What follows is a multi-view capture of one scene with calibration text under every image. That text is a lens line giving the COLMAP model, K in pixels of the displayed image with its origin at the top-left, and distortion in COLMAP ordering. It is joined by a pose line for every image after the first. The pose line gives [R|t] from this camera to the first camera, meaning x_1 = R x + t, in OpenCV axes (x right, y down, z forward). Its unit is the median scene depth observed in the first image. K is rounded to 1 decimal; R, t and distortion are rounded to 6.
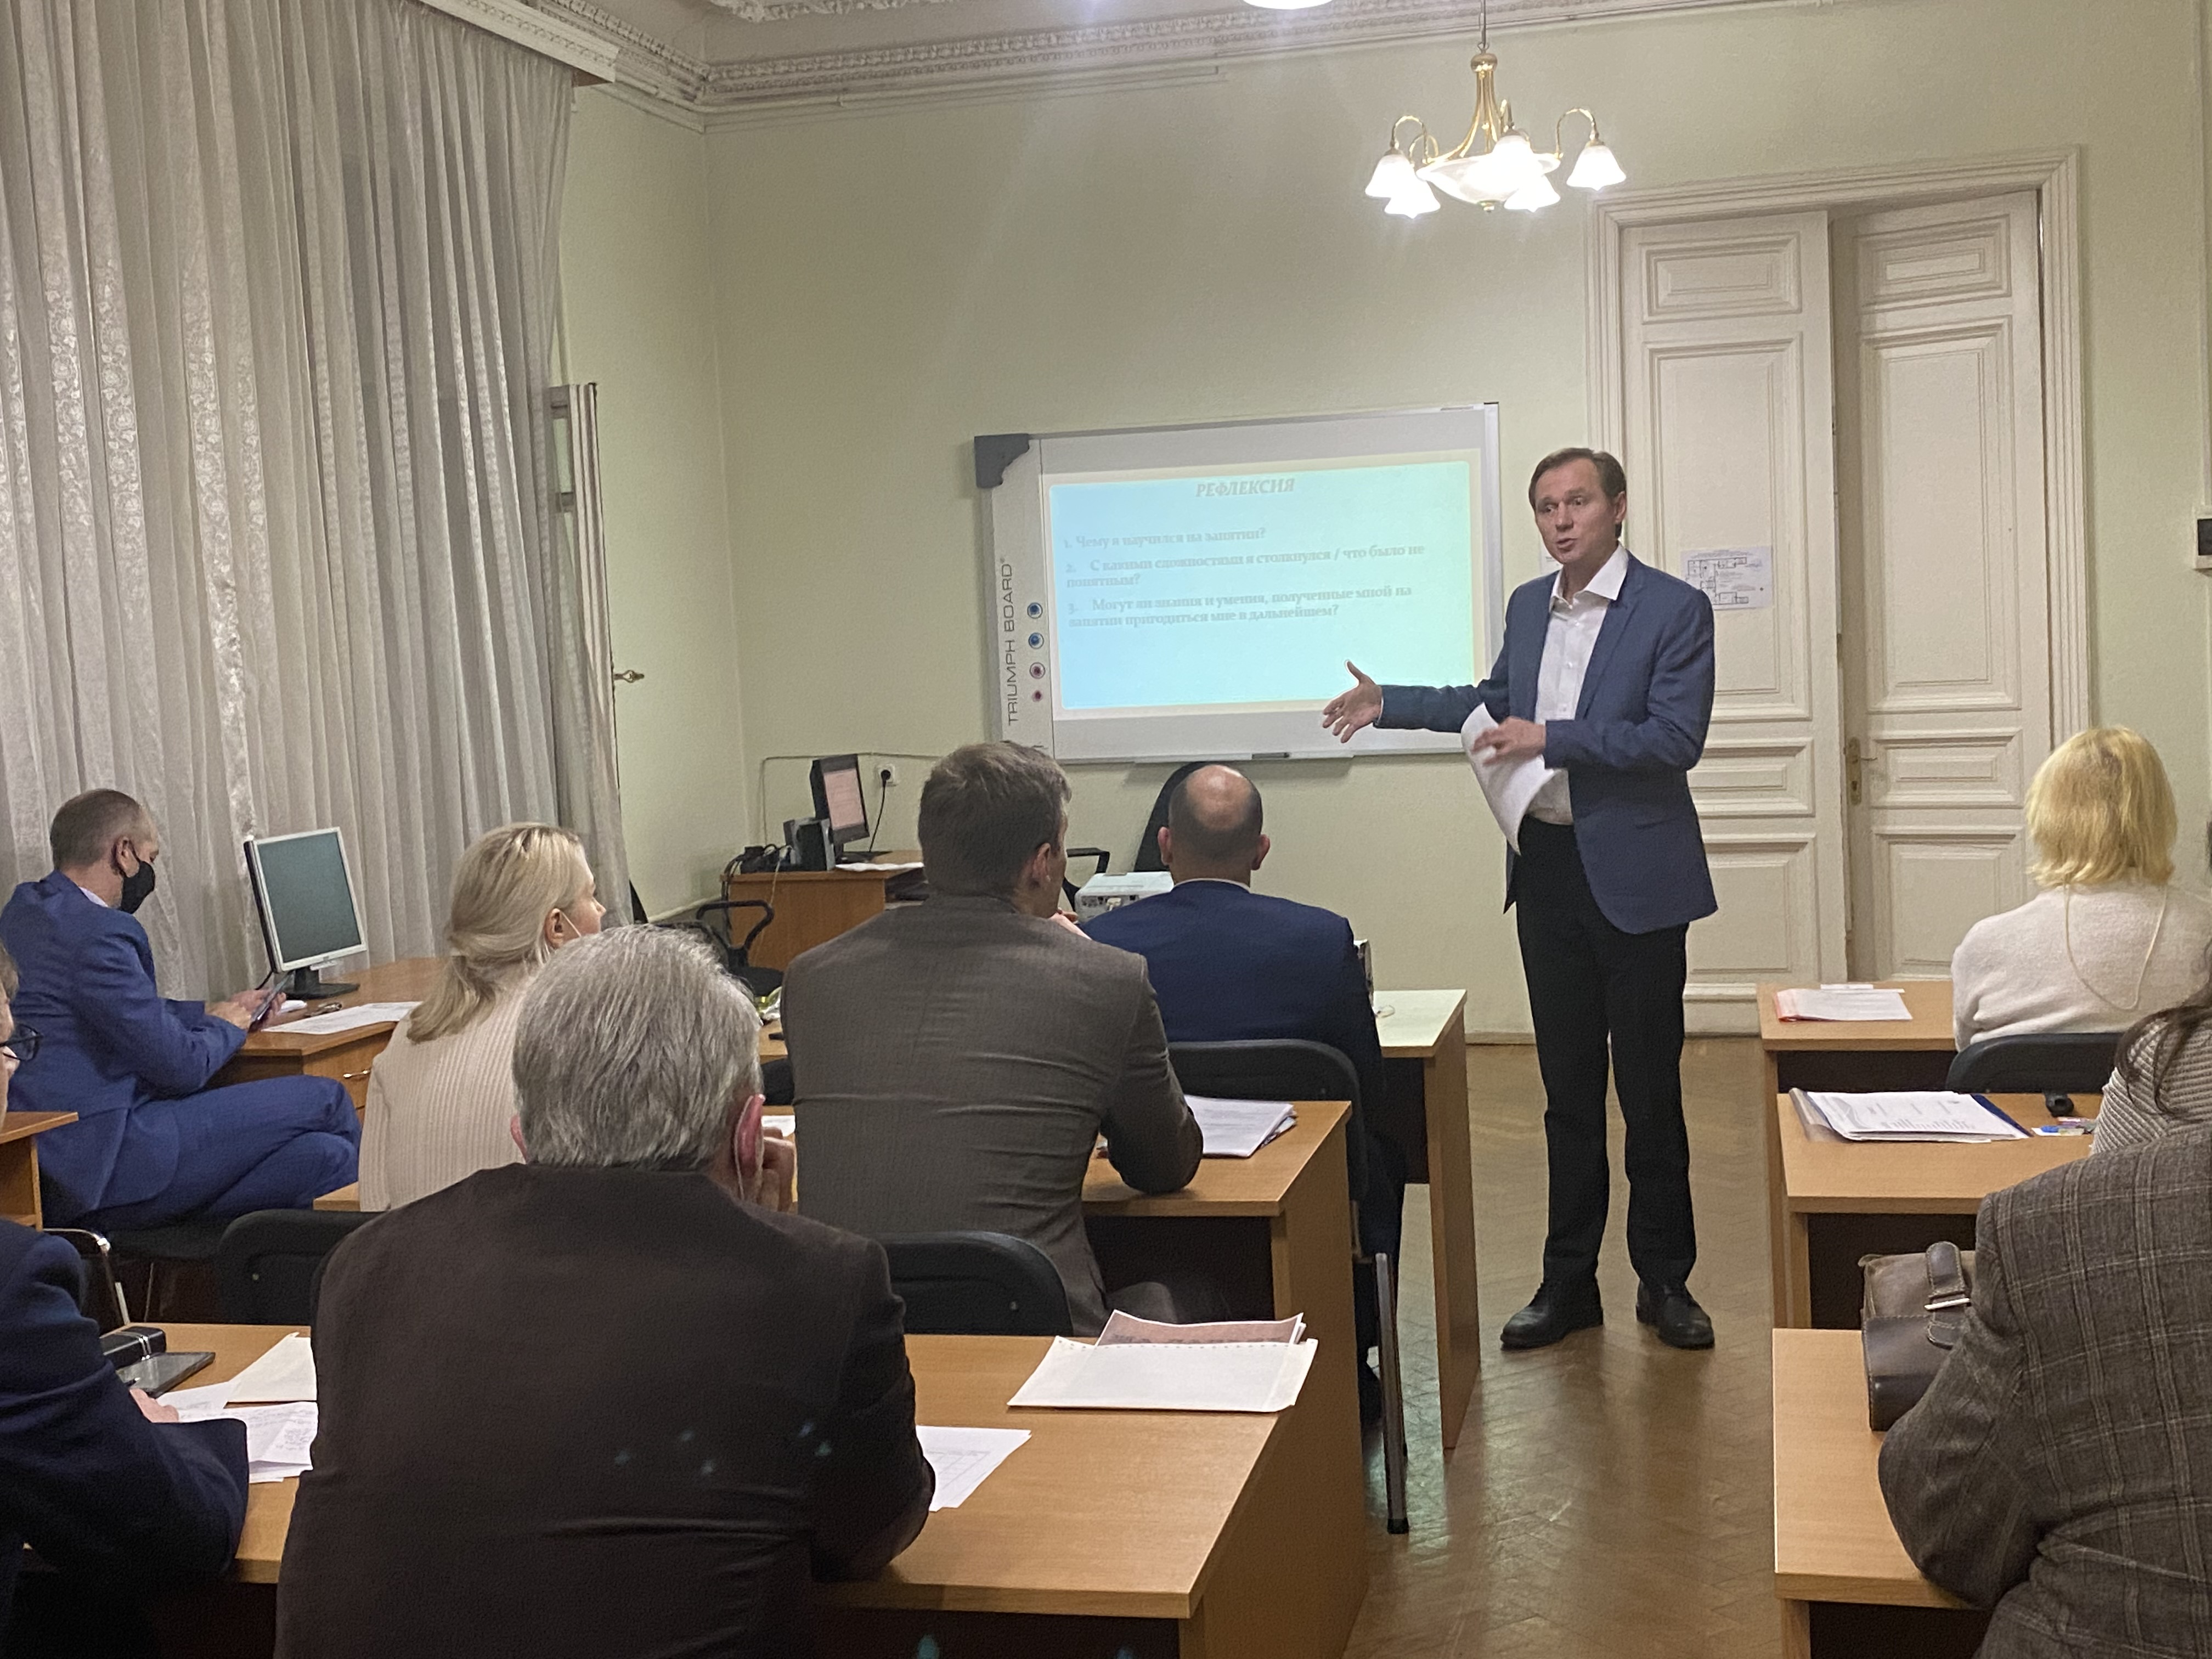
lens RADIAL K [[2413.8, 0, 1111.6], [0, 2413.8, 791.2], [0, 0, 1]] dist [0.170032, -0.611296]
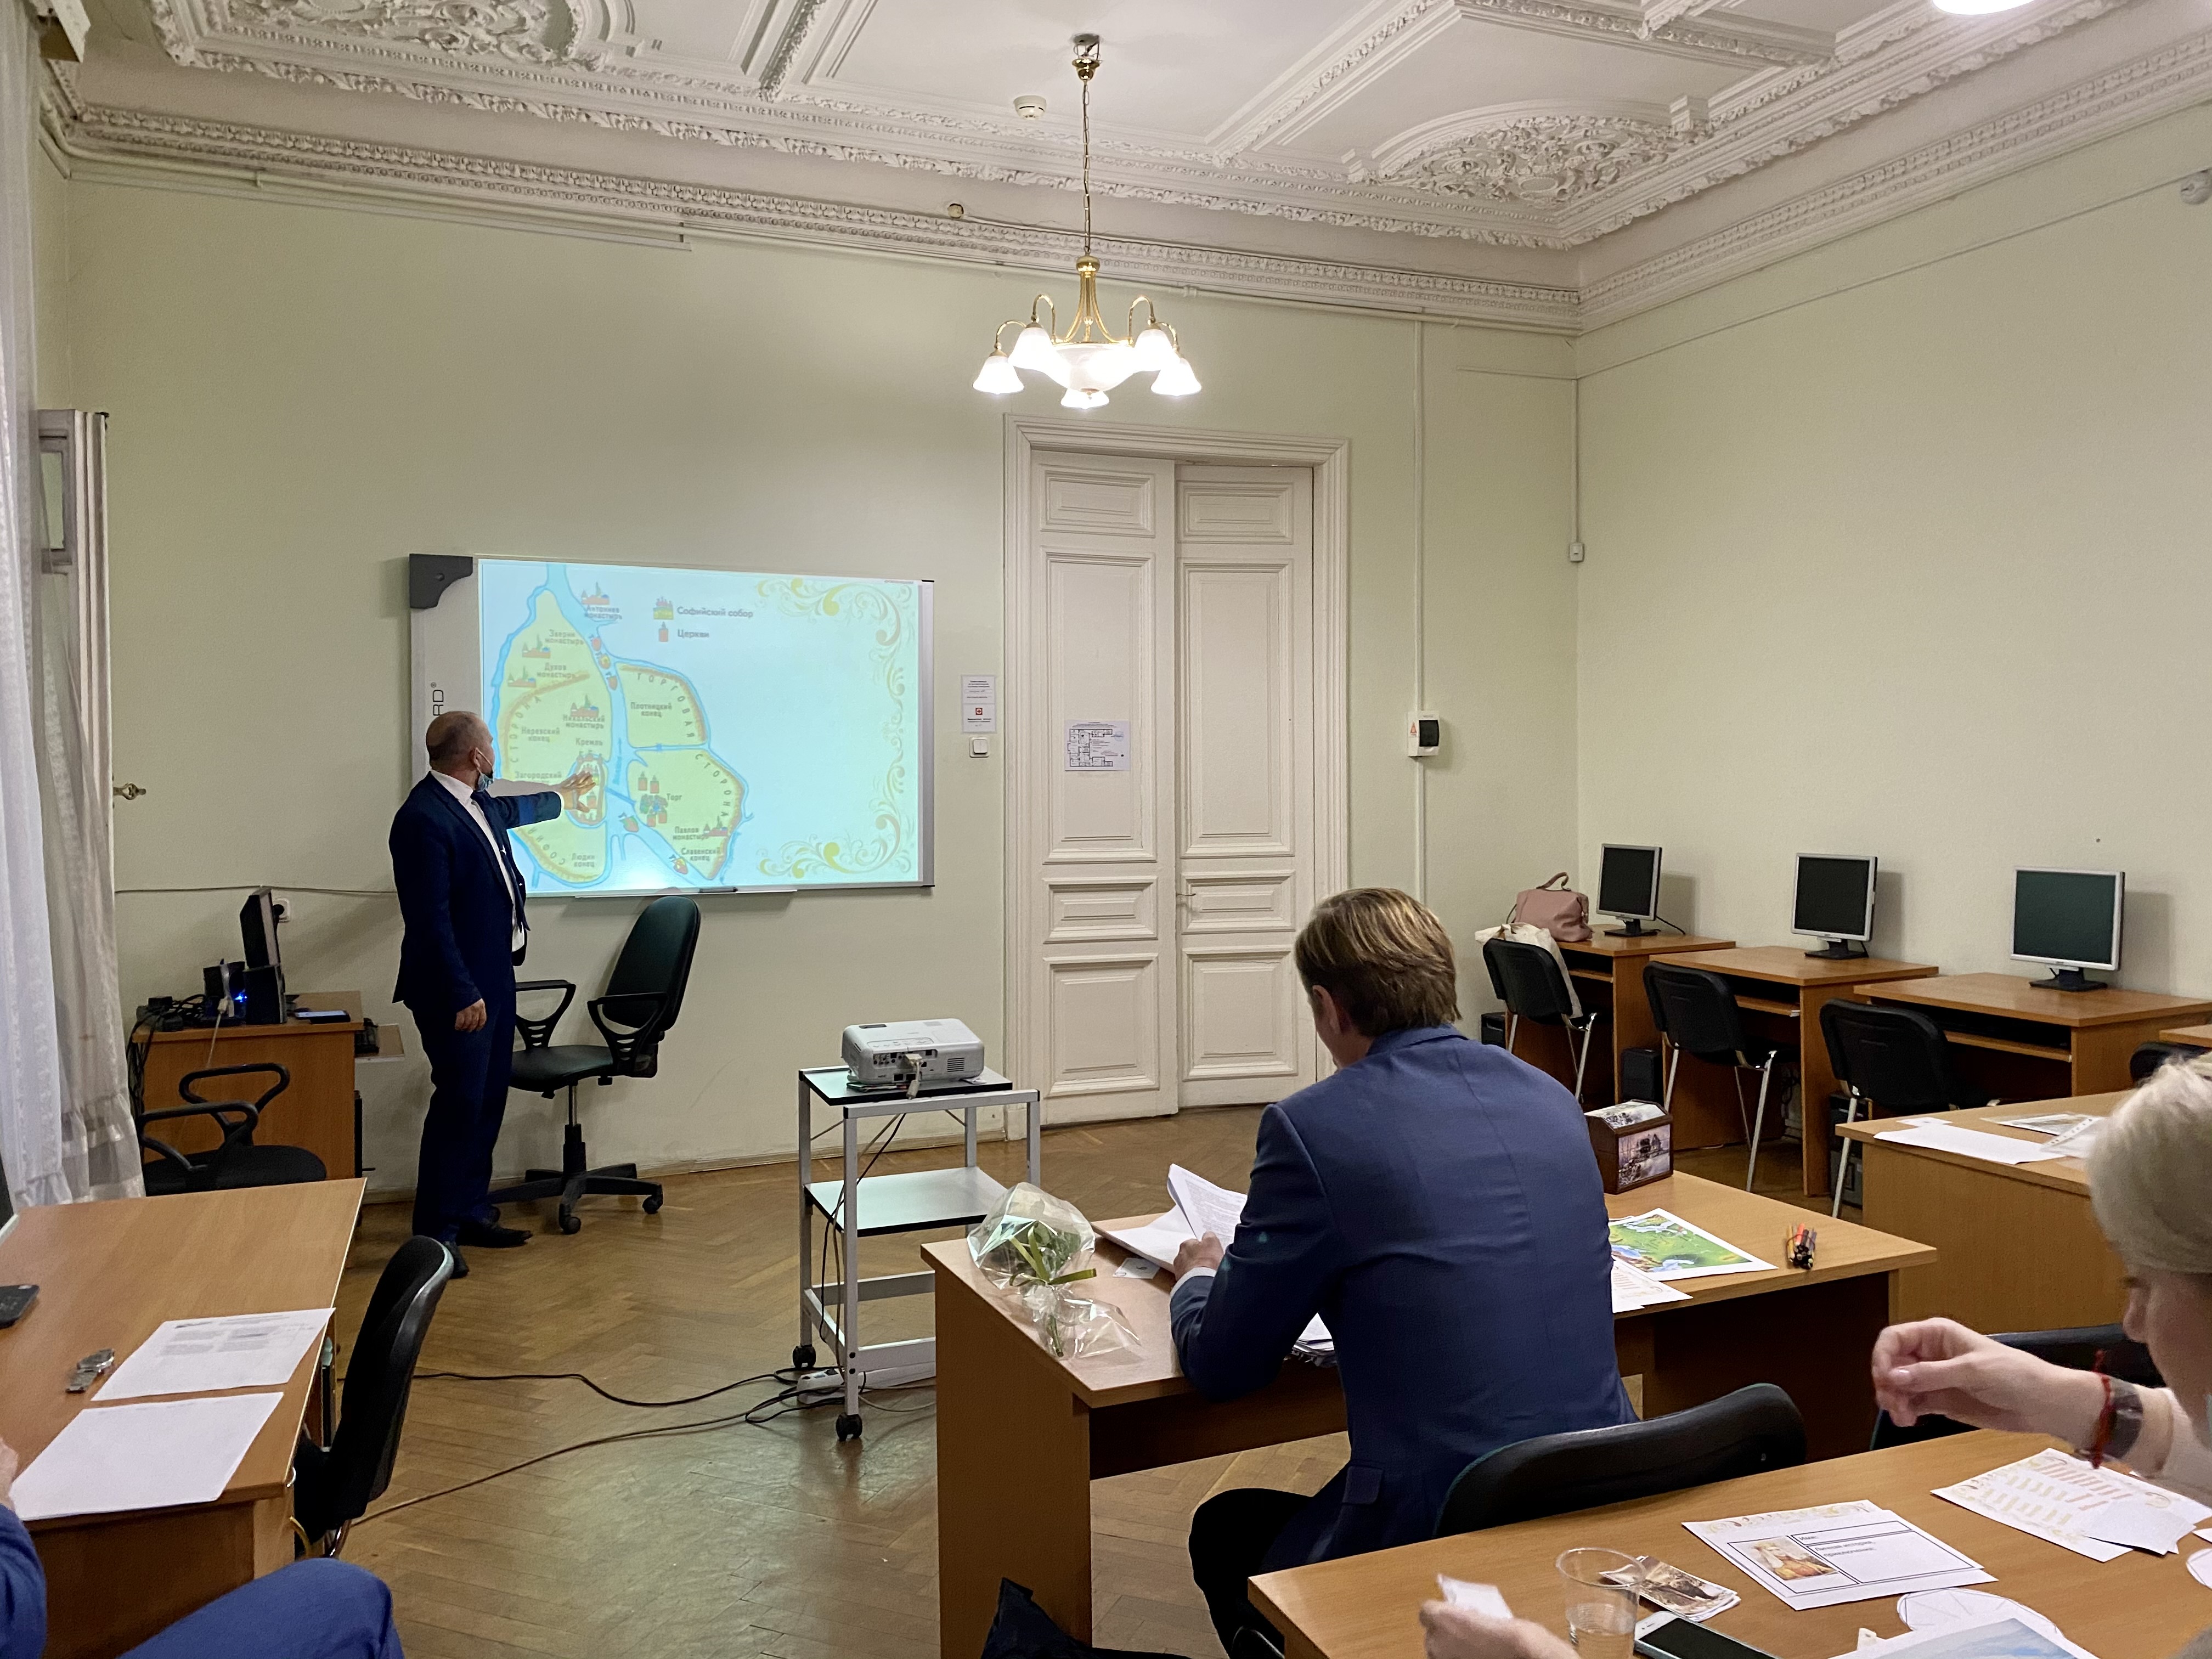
lens RADIAL K [[1623.4, 0, 1092.1], [0, 1623.4, 818.1], [0, 0, 1]] dist [0.011160, -0.008329]
pose [[0.807729, 0.026888, 0.588941, -0.222942], [0.003890, 0.998695, -0.050931, -0.009315], [-0.589541, 0.043429, 0.806570, 0.342496]]
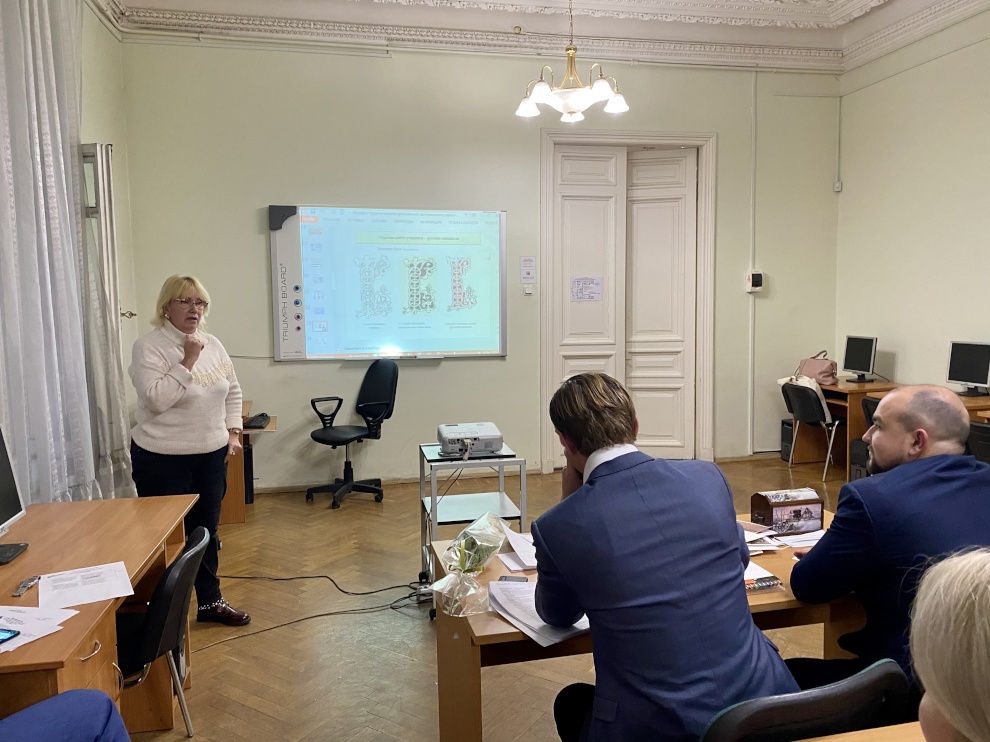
lens RADIAL K [[726.5, 0, 488.8], [0, 726.5, 365.9], [0, 0, 1]] dist [0.011160, -0.008329]
pose [[0.899205, -0.002836, 0.437518, -0.169301], [-0.002304, 0.999934, 0.011218, -0.014286], [-0.437521, -0.011095, 0.899140, 0.355381]]
